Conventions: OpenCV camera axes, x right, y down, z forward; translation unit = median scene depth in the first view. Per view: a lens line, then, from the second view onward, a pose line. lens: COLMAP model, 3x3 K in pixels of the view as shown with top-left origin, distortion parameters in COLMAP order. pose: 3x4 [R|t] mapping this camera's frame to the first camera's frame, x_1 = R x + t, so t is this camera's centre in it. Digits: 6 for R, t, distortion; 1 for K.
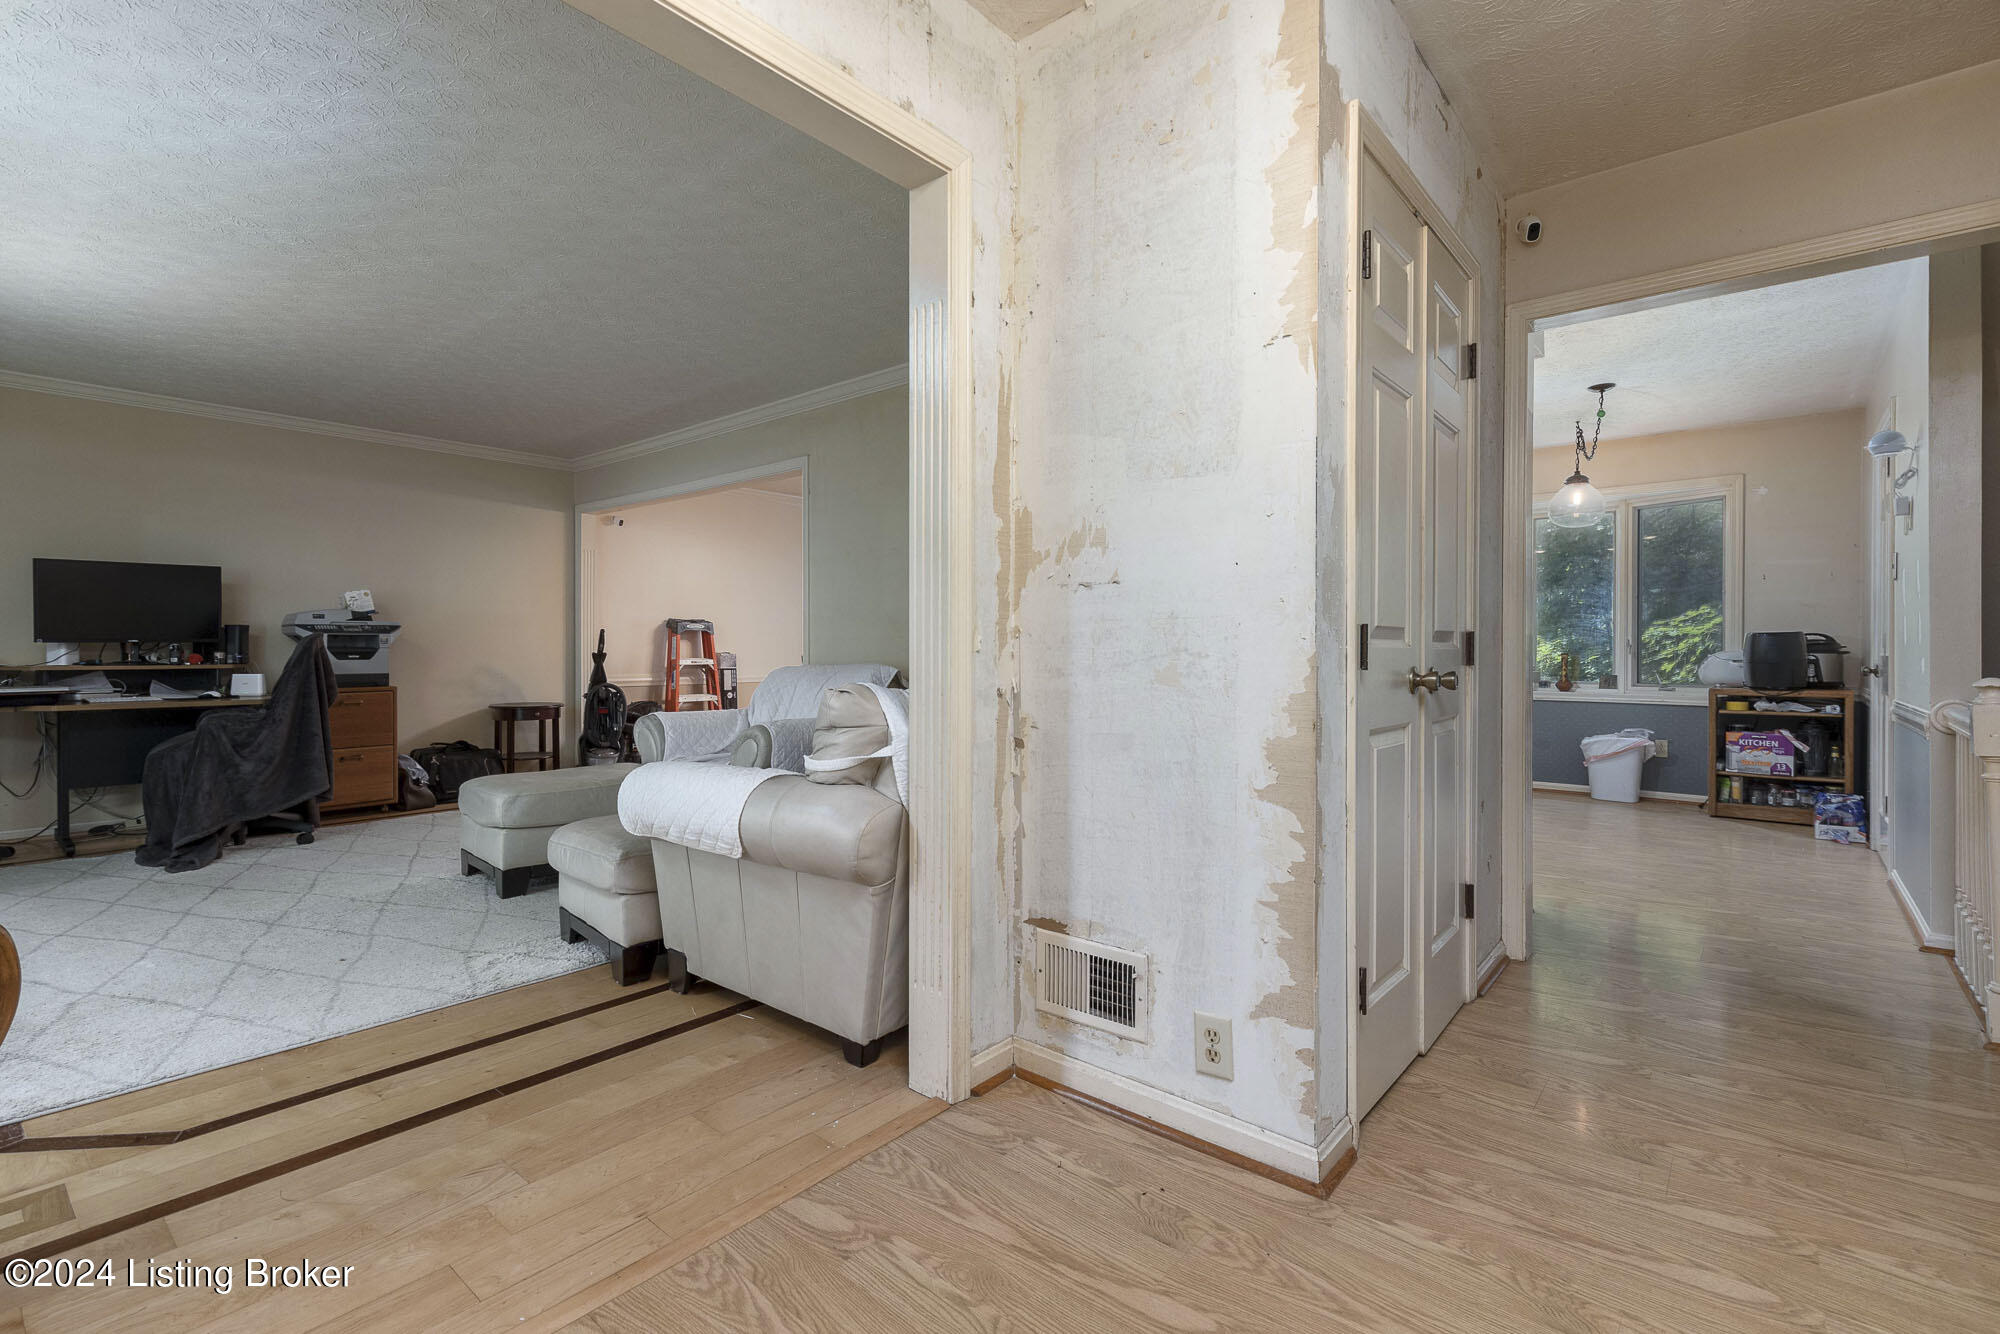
lens RADIAL K [[906.8, 0, 1000.8], [0, 906.8, 654.9], [0, 0, 1]] dist [0.001207, 0.000157]
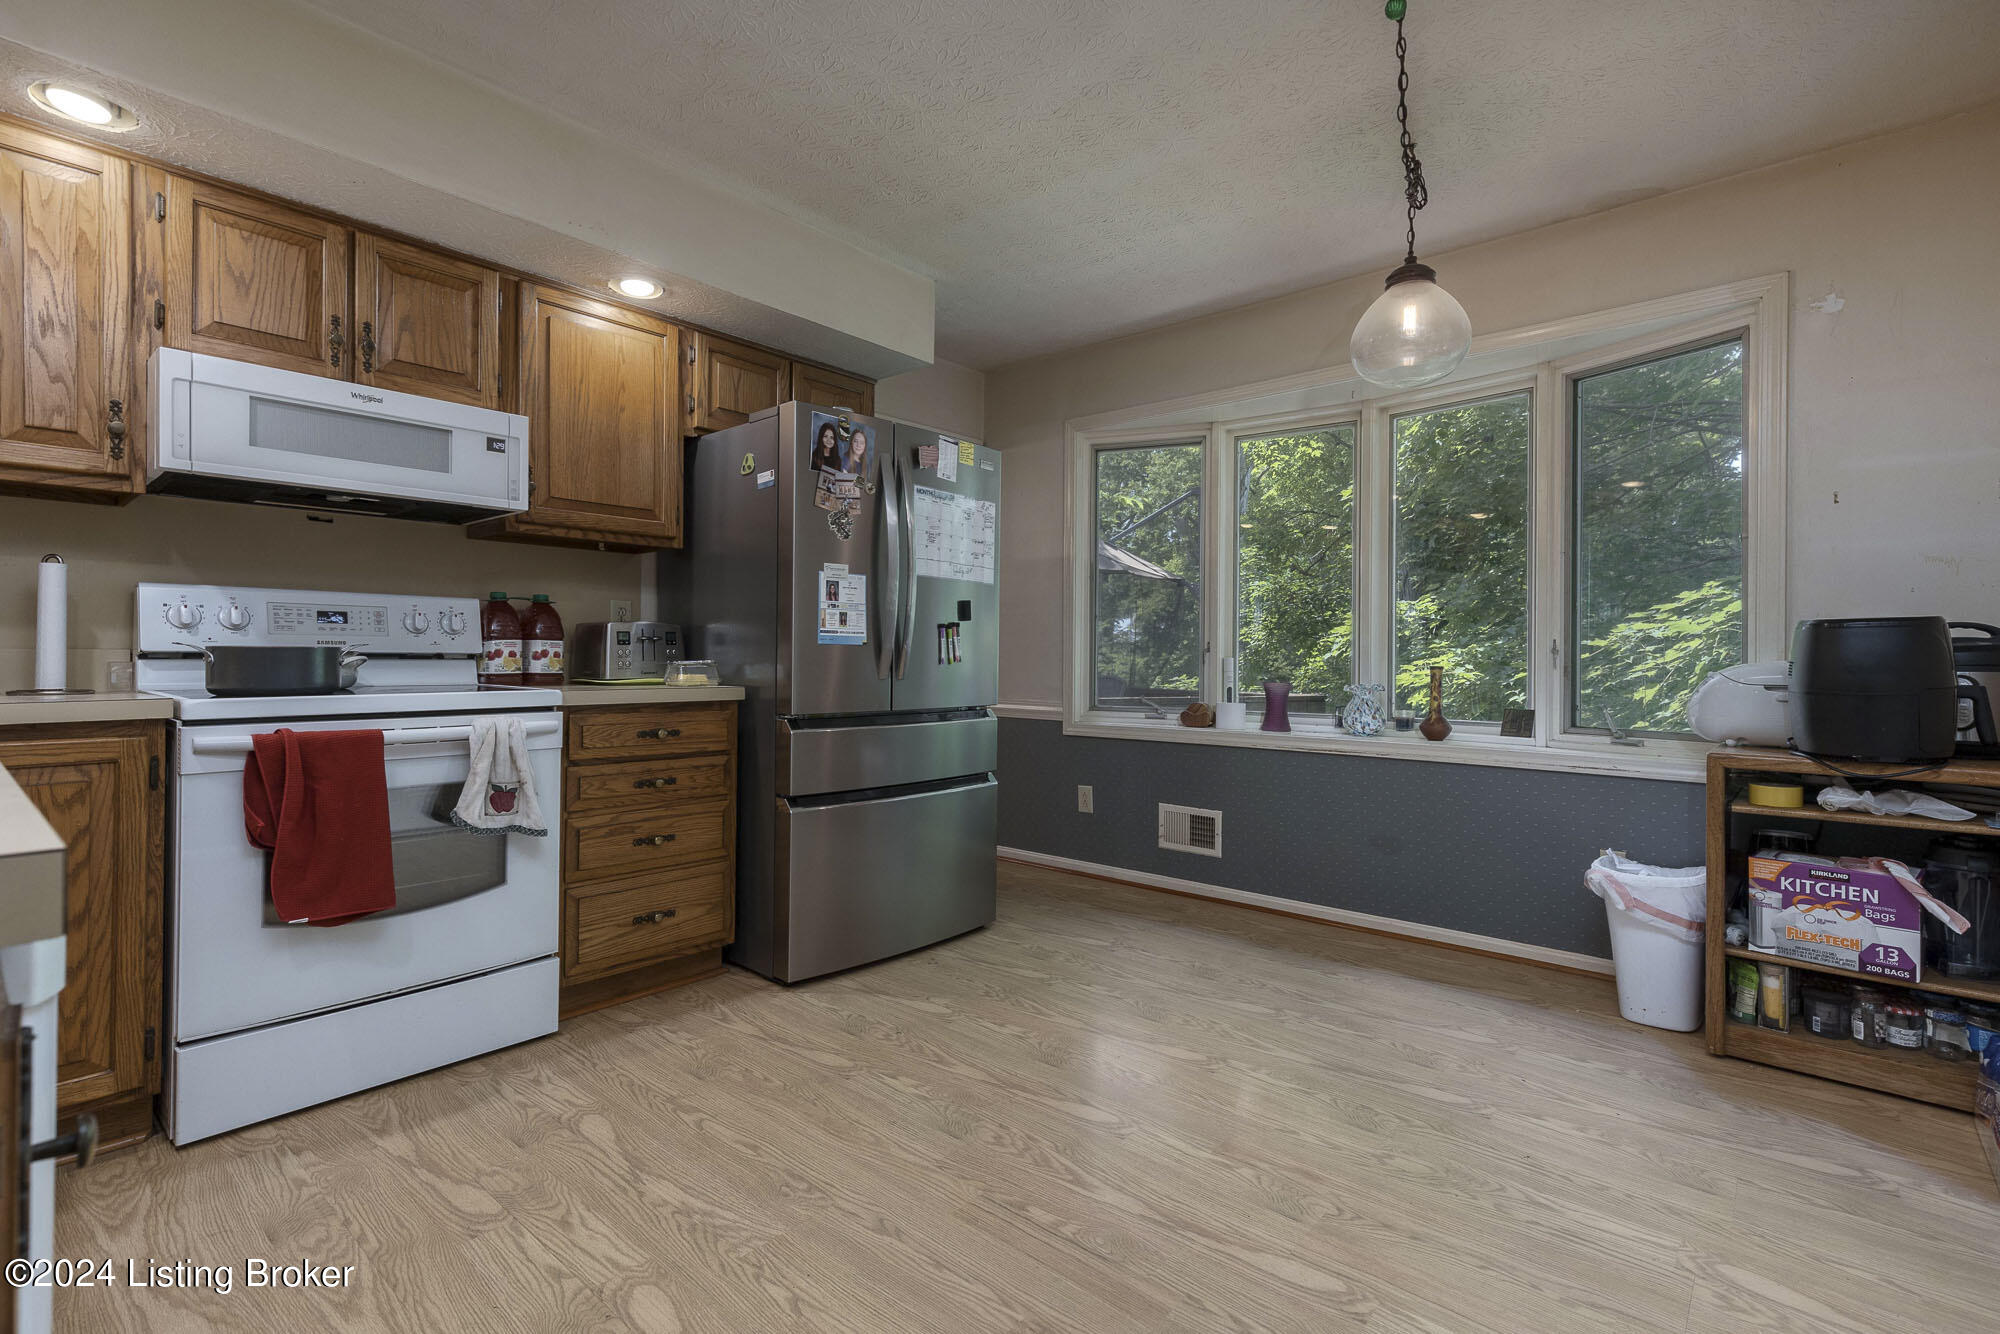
lens RADIAL K [[925.9, 0, 1000.2], [0, 925.9, 657.2], [0, 0, 1]] dist [0.003192, 0.000361]
pose [[0.999910, 0.007357, -0.011215, 0.458726], [-0.007460, 0.999930, -0.009130, -0.001172], [0.011148, 0.009213, 0.999895, 0.568061]]
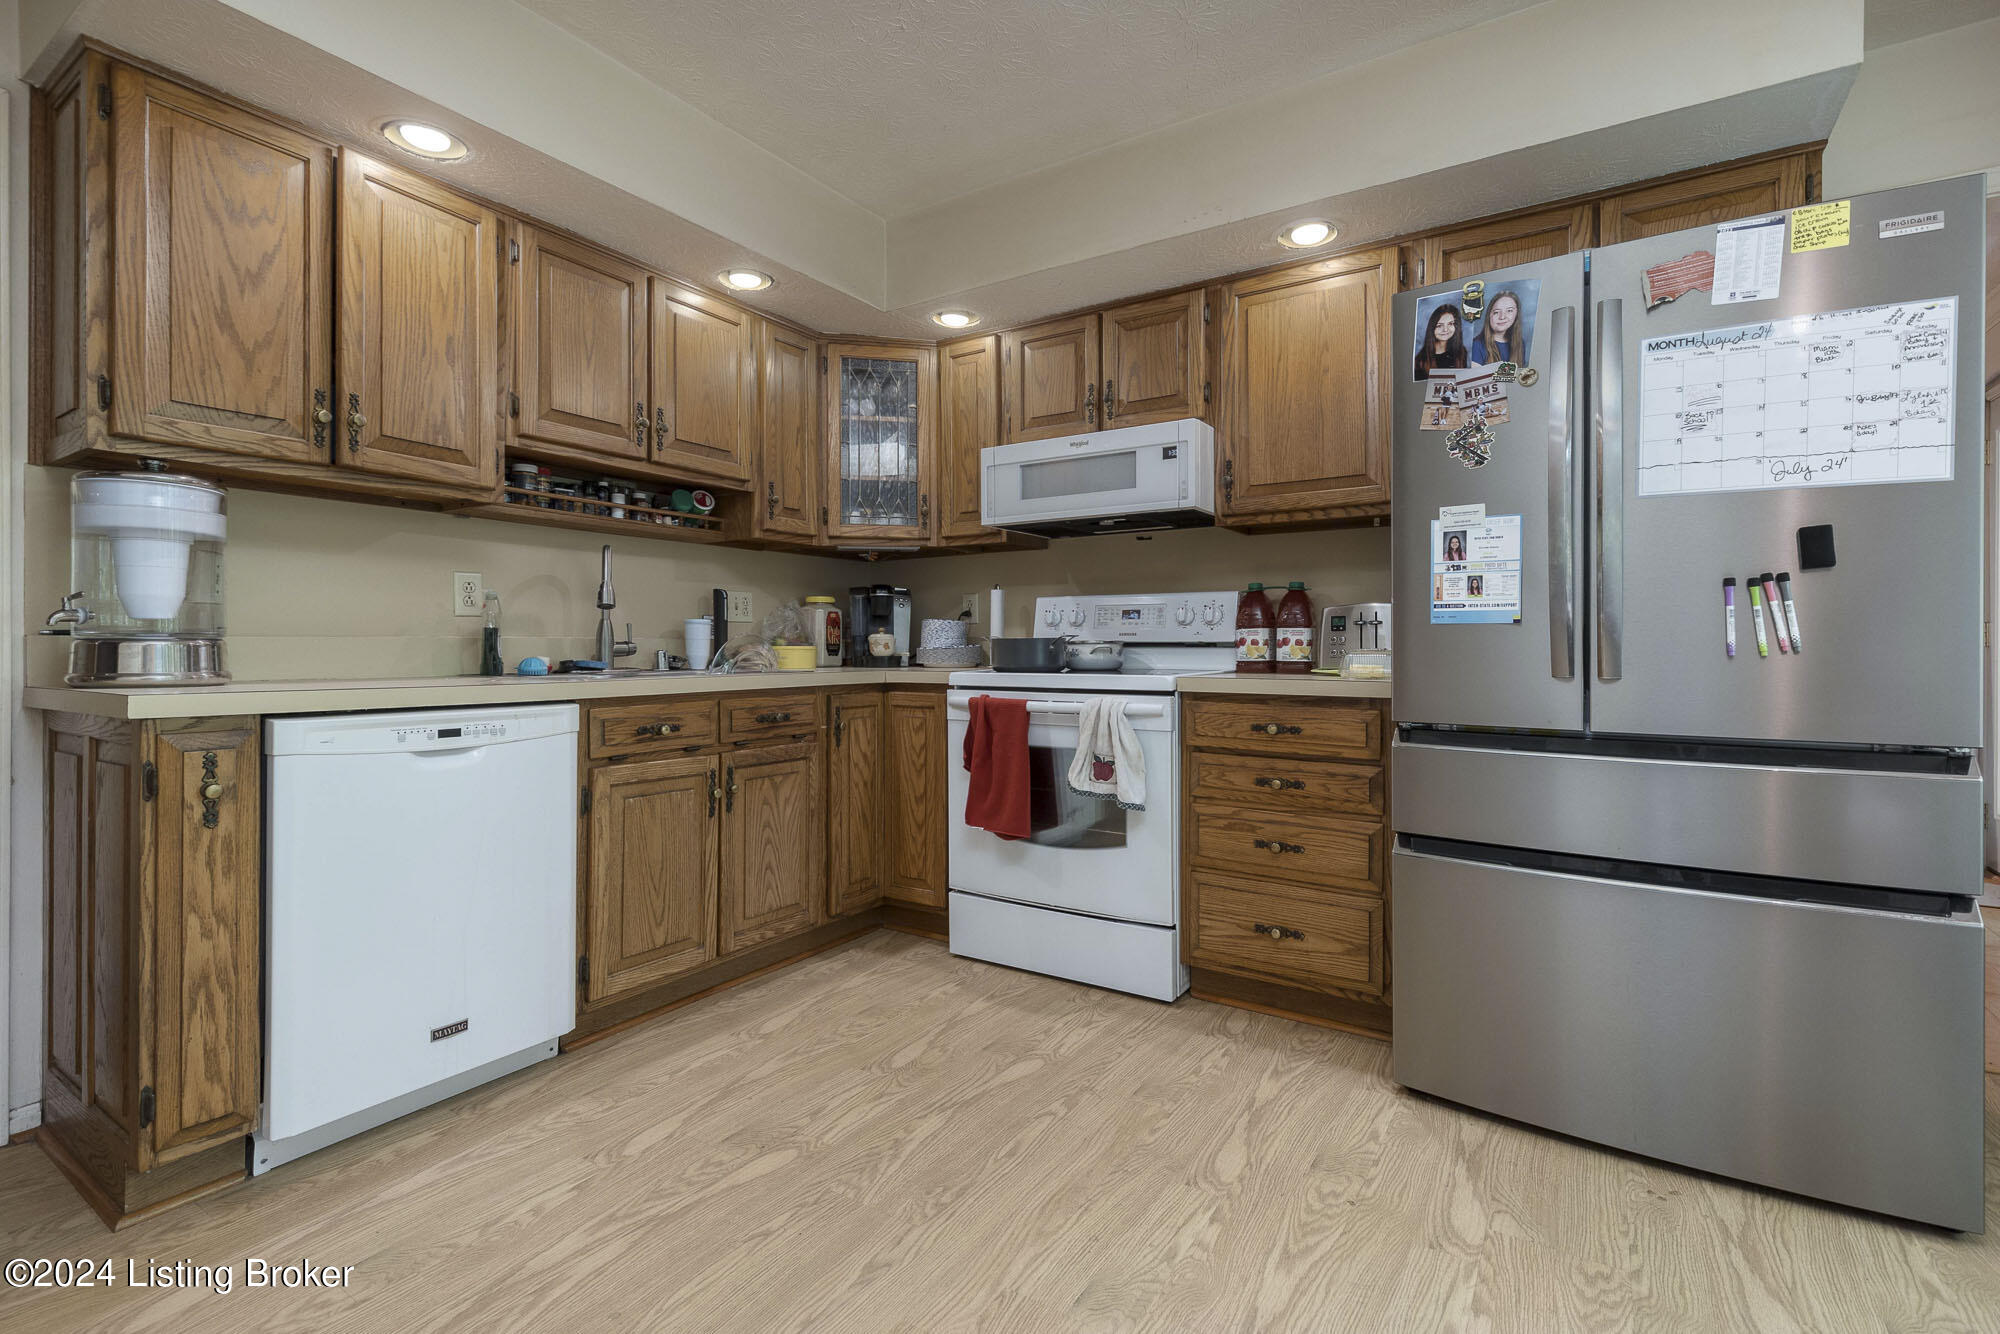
lens RADIAL K [[918.7, 0, 997.1], [0, 918.7, 648.8], [0, 0, 1]] dist [0.009492, 0.000058]
pose [[0.119853, 0.005987, -0.992774, 0.683654], [-0.009214, 0.999945, 0.004918, -0.002910], [0.992749, 0.008557, 0.119901, 0.860663]]
